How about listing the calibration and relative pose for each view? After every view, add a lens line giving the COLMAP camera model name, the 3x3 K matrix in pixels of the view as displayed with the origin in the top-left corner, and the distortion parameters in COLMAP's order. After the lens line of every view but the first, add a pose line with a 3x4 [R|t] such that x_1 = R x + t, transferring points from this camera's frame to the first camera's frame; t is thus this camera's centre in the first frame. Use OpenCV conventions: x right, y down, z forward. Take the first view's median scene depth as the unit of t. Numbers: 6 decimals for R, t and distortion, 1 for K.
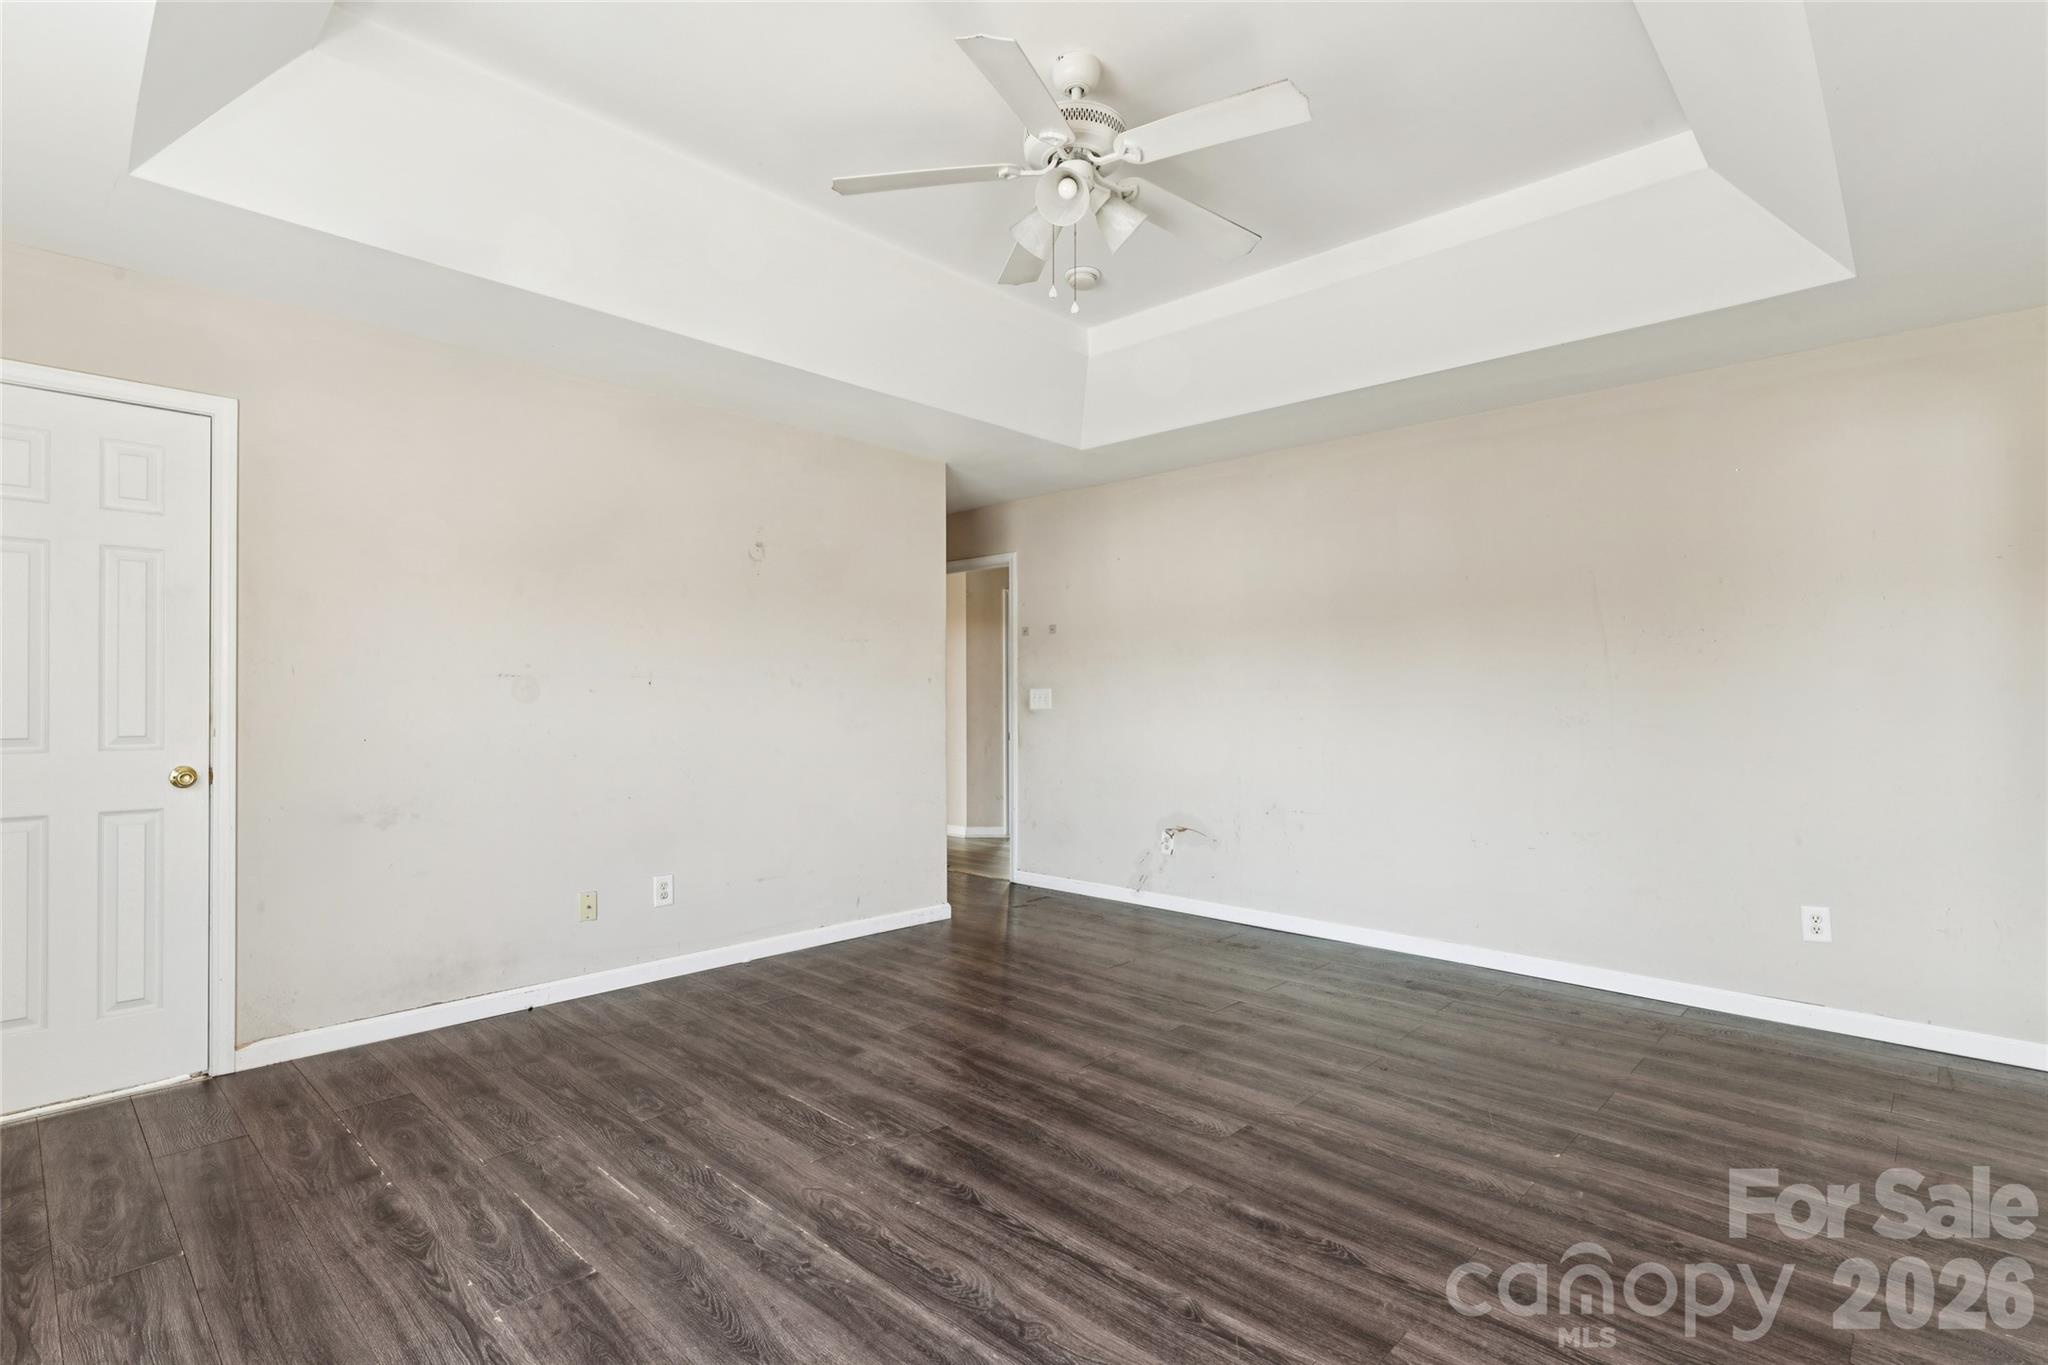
lens RADIAL K [[986.1, 0, 1029.5], [0, 986.1, 691.0], [0, 0, 1]] dist [-0.003722, -0.000218]
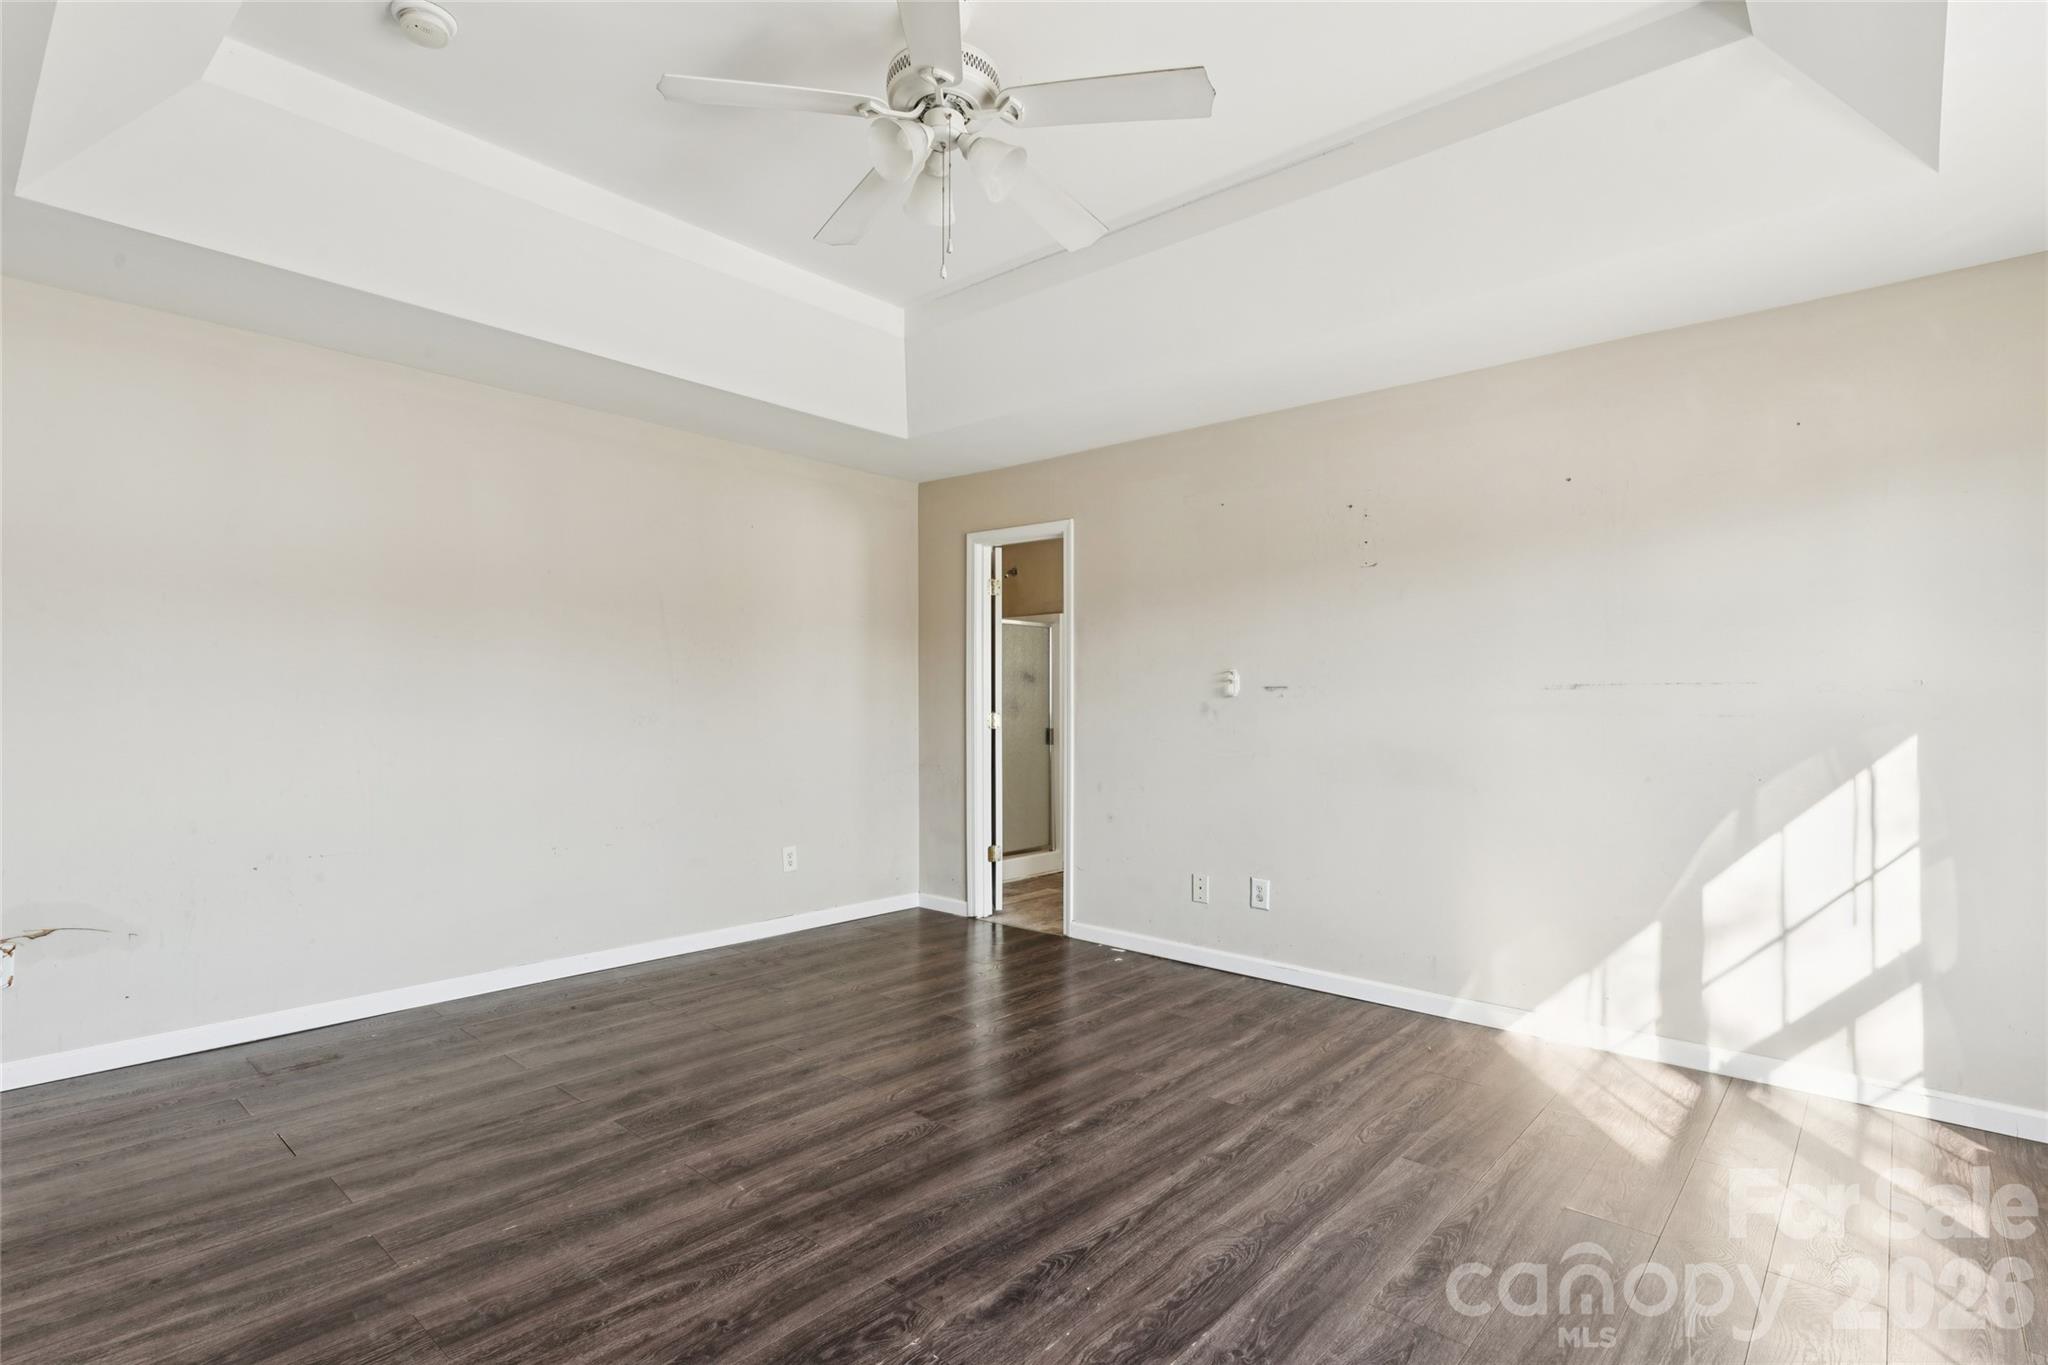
lens RADIAL K [[986.1, 0, 1029.5], [0, 986.1, 691.0], [0, 0, 1]] dist [-0.003722, -0.000218]
pose [[-0.032570, 0.007239, 0.999443, -0.726367], [-0.012264, 0.999896, -0.007642, 0.001788], [-0.999394, -0.012506, -0.032478, 0.805433]]
